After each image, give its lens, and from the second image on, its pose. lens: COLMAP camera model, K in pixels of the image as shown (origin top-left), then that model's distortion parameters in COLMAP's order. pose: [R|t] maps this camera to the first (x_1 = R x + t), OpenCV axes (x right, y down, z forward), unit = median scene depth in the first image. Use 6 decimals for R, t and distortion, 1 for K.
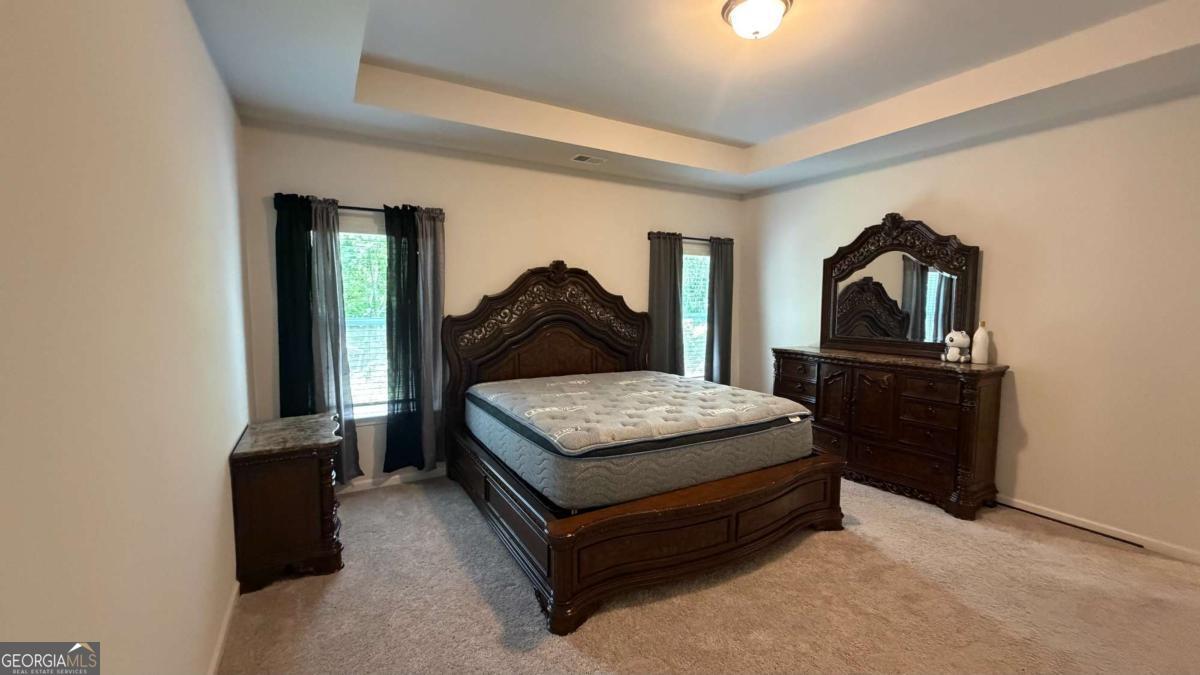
lens RADIAL K [[476.7, 0, 599.0], [0, 476.7, 340.3], [0, 0, 1]] dist [-0.000407, 0.000124]
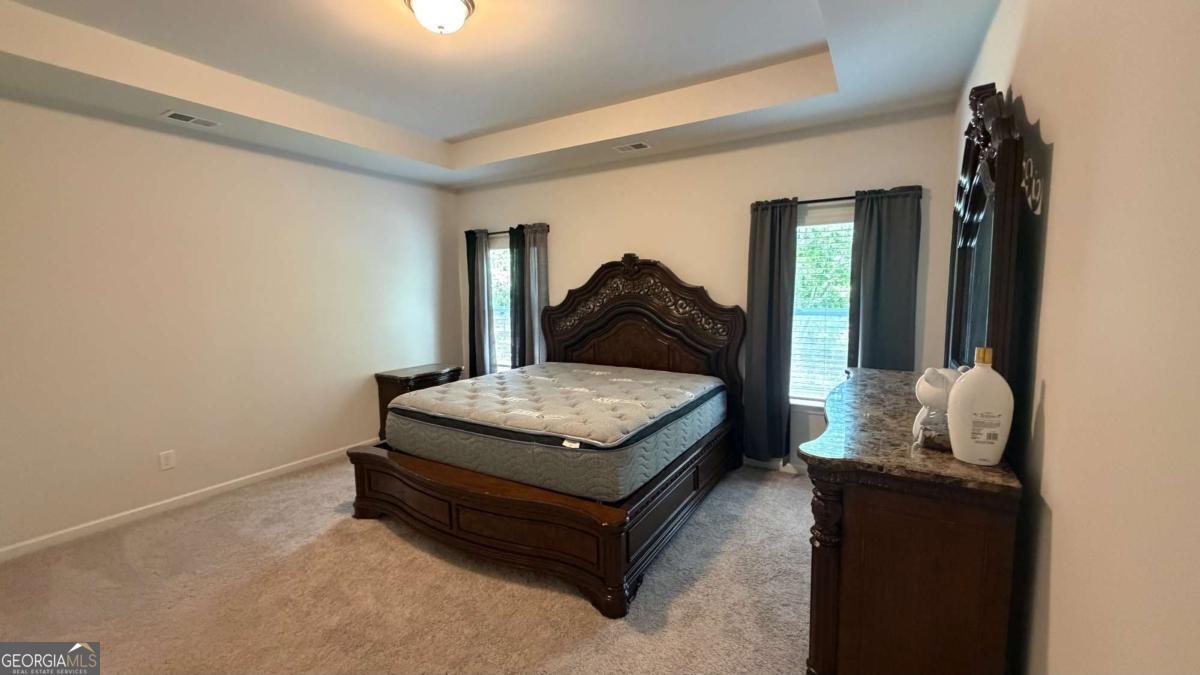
lens RADIAL K [[476.7, 0, 599.0], [0, 476.7, 340.3], [0, 0, 1]] dist [-0.000407, 0.000124]
pose [[0.475926, 0.079576, -0.875878, 0.807970], [-0.061120, 0.996483, 0.057322, -0.039298], [0.877359, 0.026253, 0.479116, 0.478331]]
